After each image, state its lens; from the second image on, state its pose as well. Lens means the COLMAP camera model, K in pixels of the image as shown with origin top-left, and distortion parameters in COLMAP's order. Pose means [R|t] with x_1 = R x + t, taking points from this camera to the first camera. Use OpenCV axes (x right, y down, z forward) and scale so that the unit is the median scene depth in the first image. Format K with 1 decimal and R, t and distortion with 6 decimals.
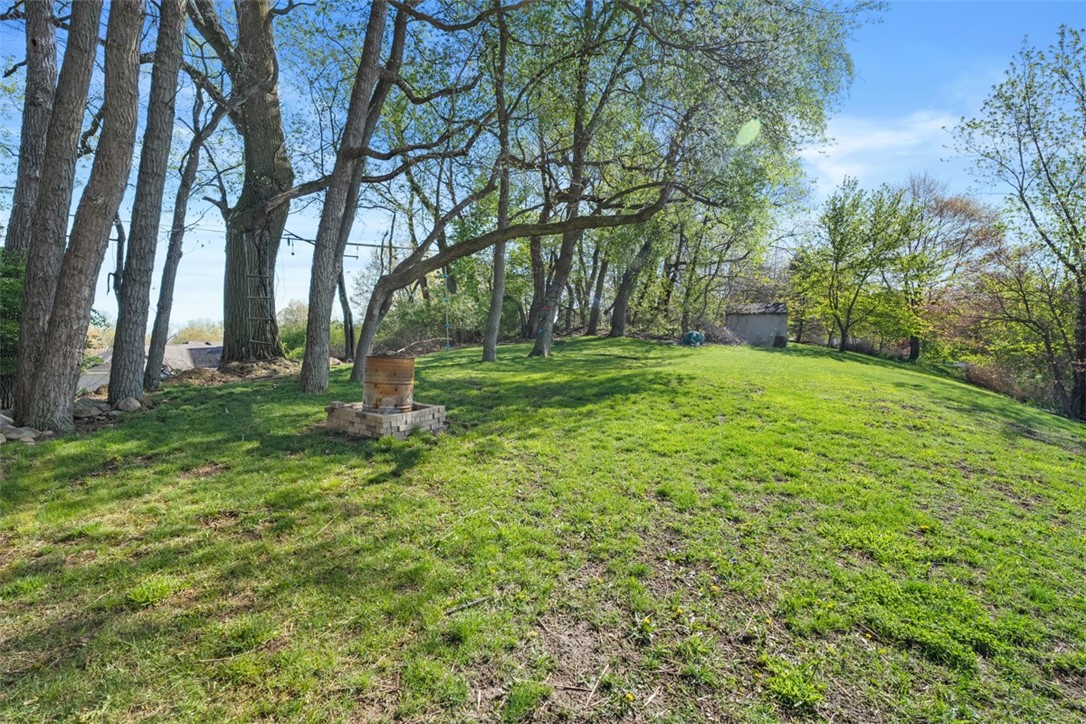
lens RADIAL K [[498.7, 0, 549.8], [0, 498.7, 367.2], [0, 0, 1]] dist [-0.001718, 0.001618]
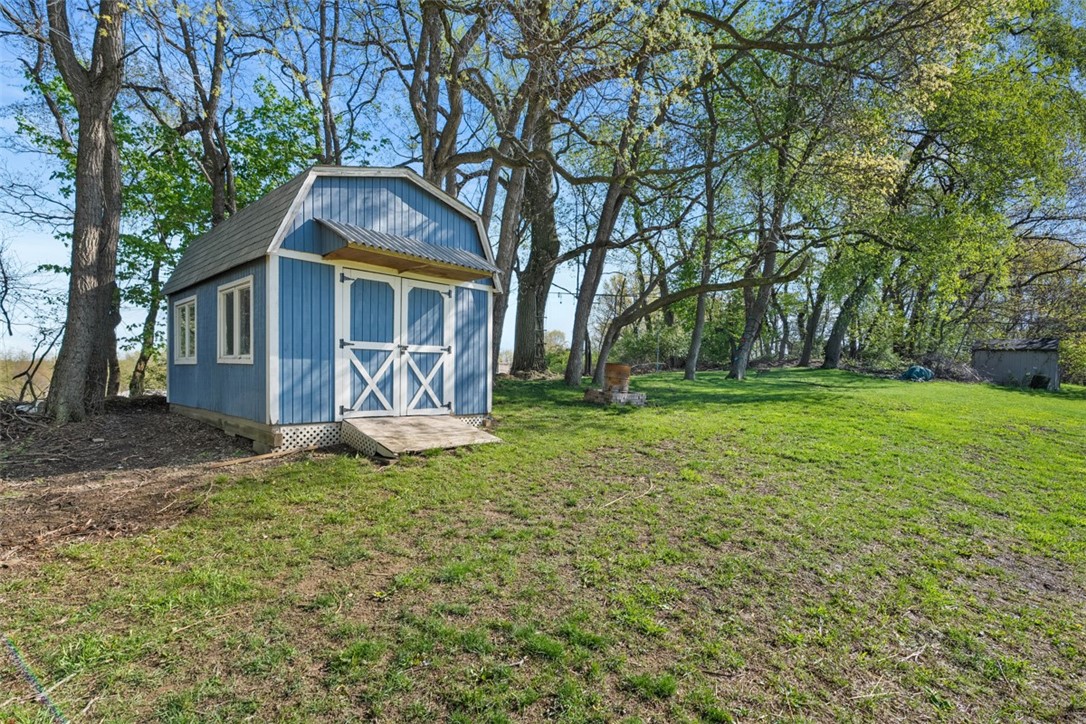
lens RADIAL K [[498.7, 0, 542.7], [0, 498.7, 369.5], [0, 0, 1]] dist [-0.001718, 0.001618]
pose [[0.897906, 0.043279, -0.438055, 0.068233], [-0.067294, 0.996953, -0.039440, 0.025280], [0.435013, 0.064892, 0.898083, -0.222257]]
